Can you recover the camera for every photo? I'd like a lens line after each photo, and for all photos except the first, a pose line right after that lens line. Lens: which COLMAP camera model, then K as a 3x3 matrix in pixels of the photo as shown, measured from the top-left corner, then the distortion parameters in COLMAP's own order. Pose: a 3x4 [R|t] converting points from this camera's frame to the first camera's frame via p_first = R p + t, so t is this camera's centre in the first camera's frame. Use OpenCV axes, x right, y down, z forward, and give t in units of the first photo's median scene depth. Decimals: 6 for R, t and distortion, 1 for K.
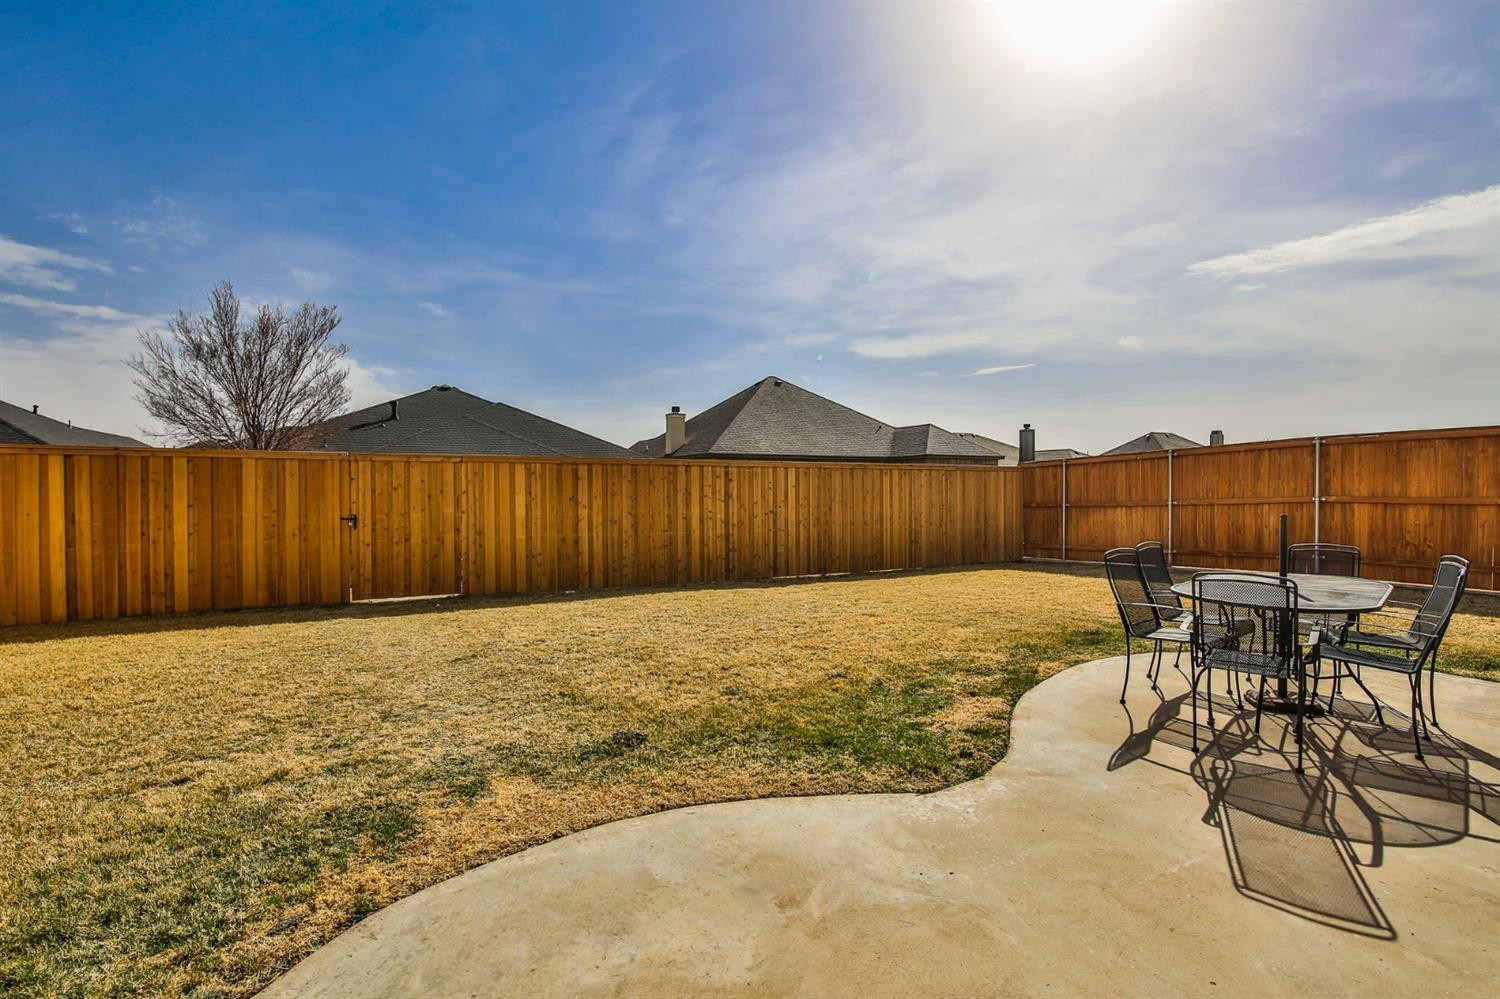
lens RADIAL K [[691.7, 0, 752.7], [0, 691.7, 500.5], [0, 0, 1]] dist [-0.005853, -0.008099]
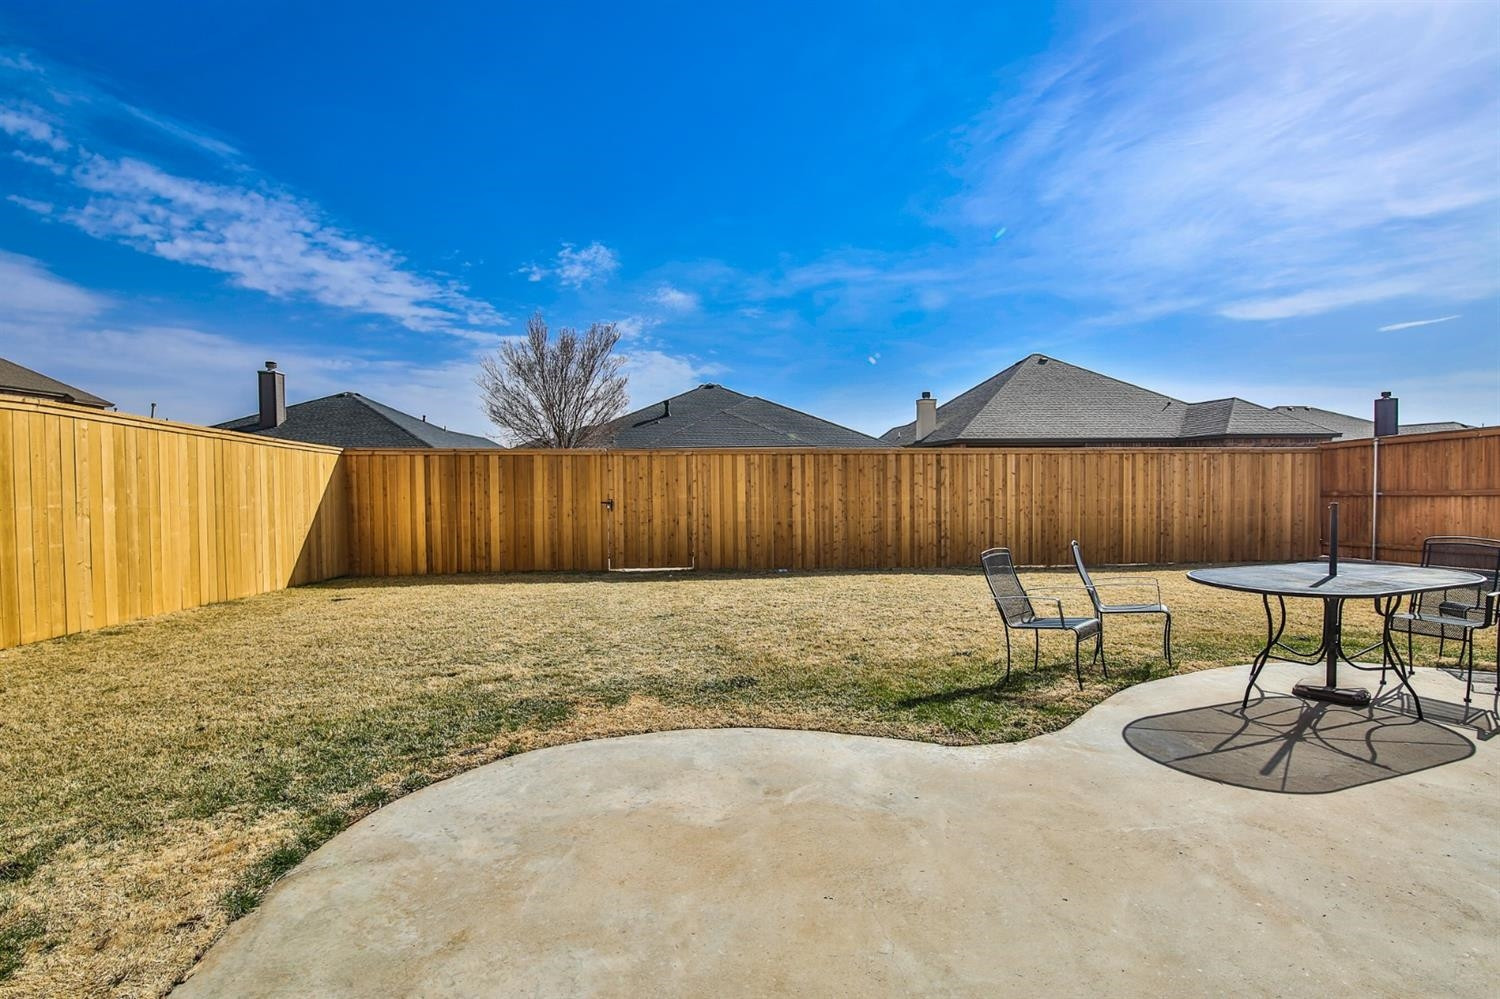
lens RADIAL K [[691.7, 0, 749.9], [0, 691.7, 502.7], [0, 0, 1]] dist [-0.005853, -0.008099]
pose [[0.928615, 0.008700, -0.370943, 0.098544], [-0.000566, 0.999757, 0.022033, -0.000773], [0.371045, -0.020250, 0.928394, -0.047597]]
